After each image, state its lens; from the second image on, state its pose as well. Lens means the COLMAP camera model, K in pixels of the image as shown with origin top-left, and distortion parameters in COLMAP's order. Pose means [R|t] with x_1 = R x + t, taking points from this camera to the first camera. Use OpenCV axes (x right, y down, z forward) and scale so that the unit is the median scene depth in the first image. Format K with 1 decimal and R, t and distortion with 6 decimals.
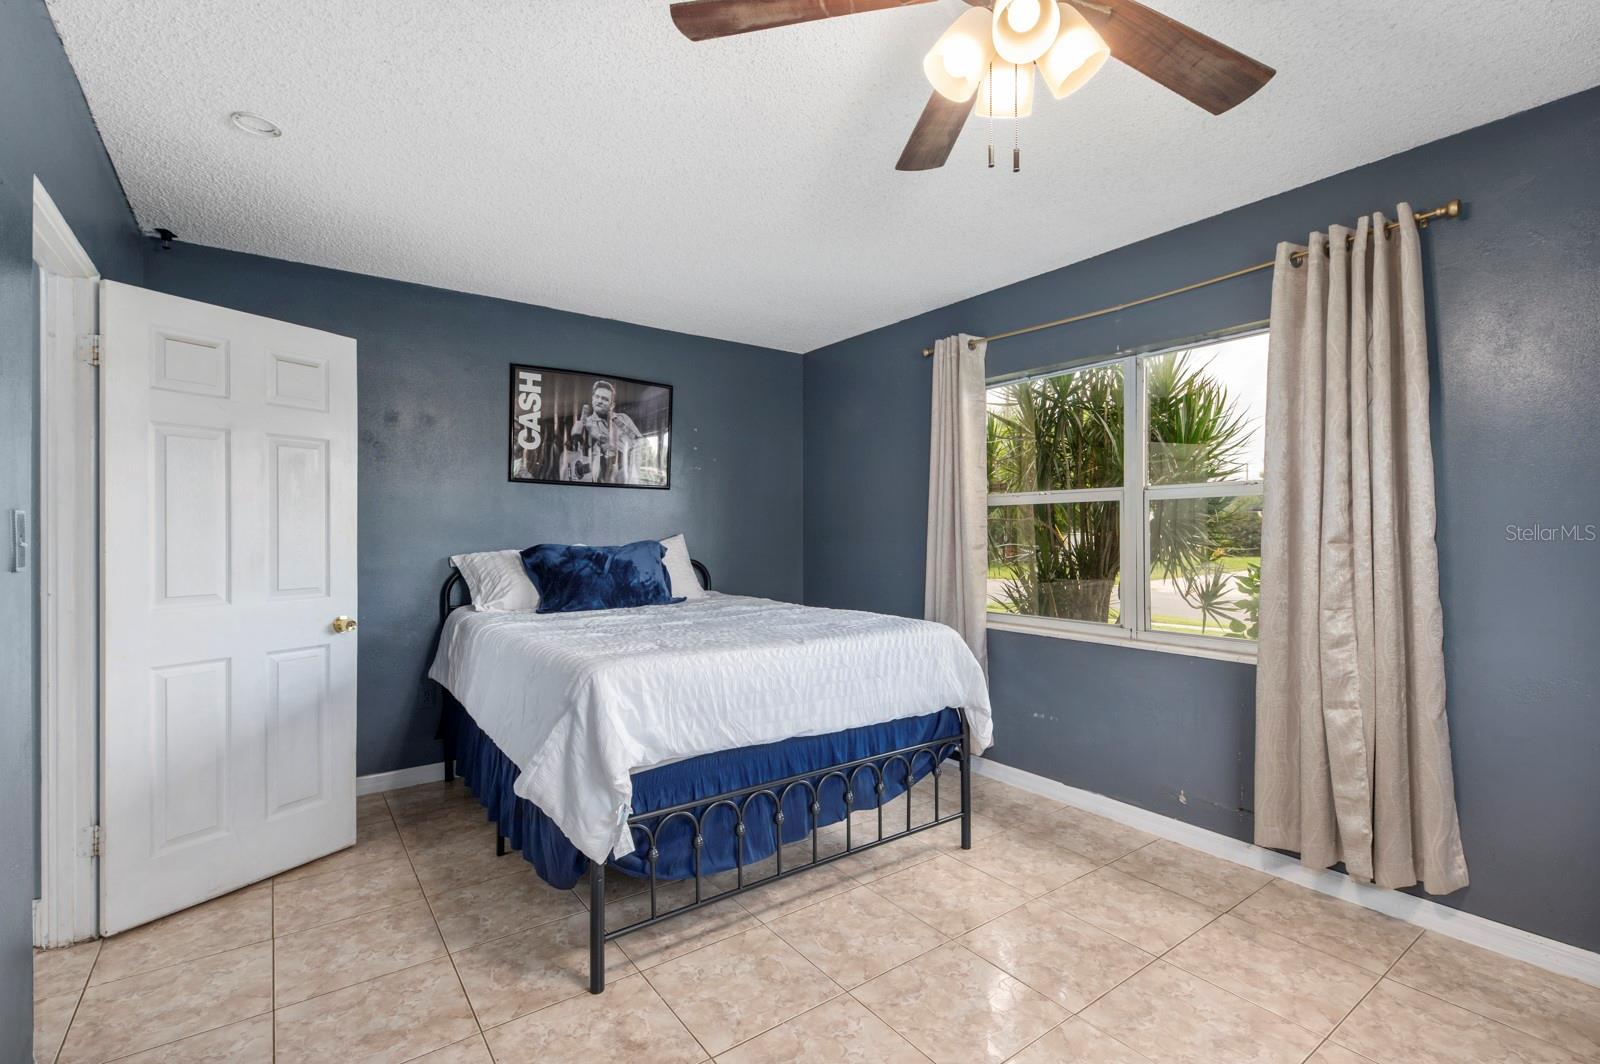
lens RADIAL K [[715.6, 0, 809.9], [0, 715.6, 533.3], [0, 0, 1]] dist [0.008868, -0.003635]
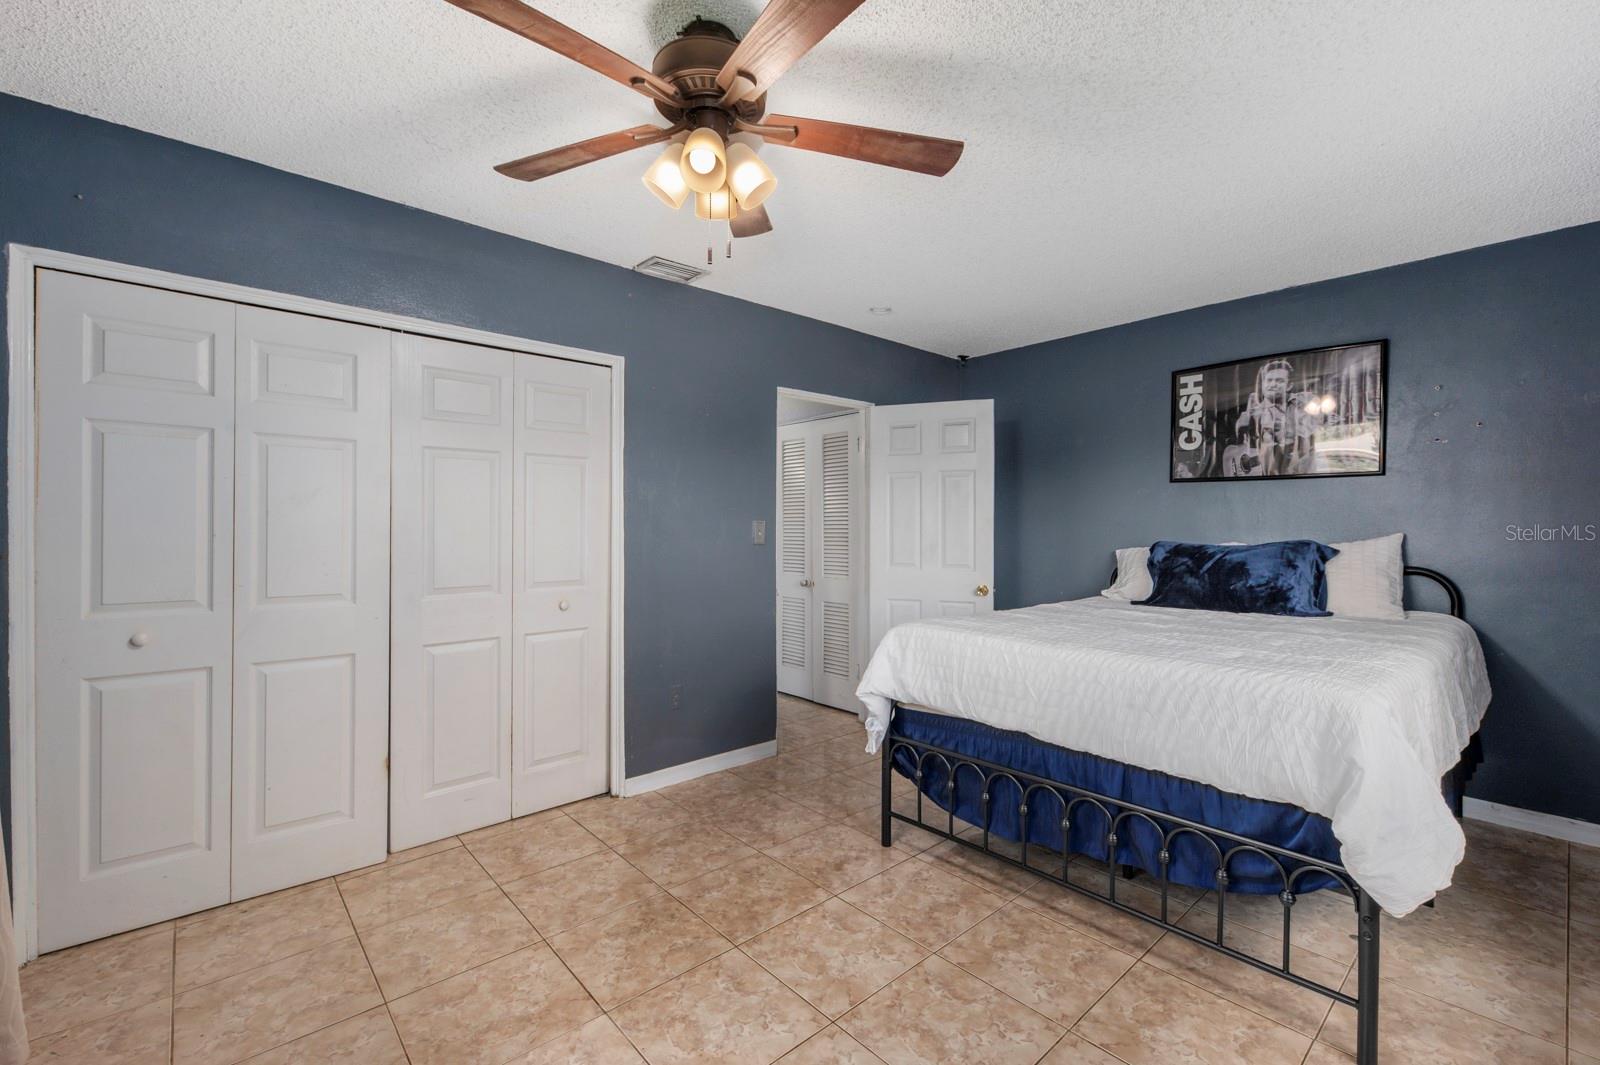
lens RADIAL K [[687.7, 0, 812.9], [0, 687.7, 528.8], [0, 0, 1]] dist [0.004592, -0.000375]
pose [[0.097412, 0.001441, -0.995243, 0.551164], [-0.003079, 0.999995, 0.001146, -0.002573], [0.995239, 0.002953, 0.097416, 0.366380]]
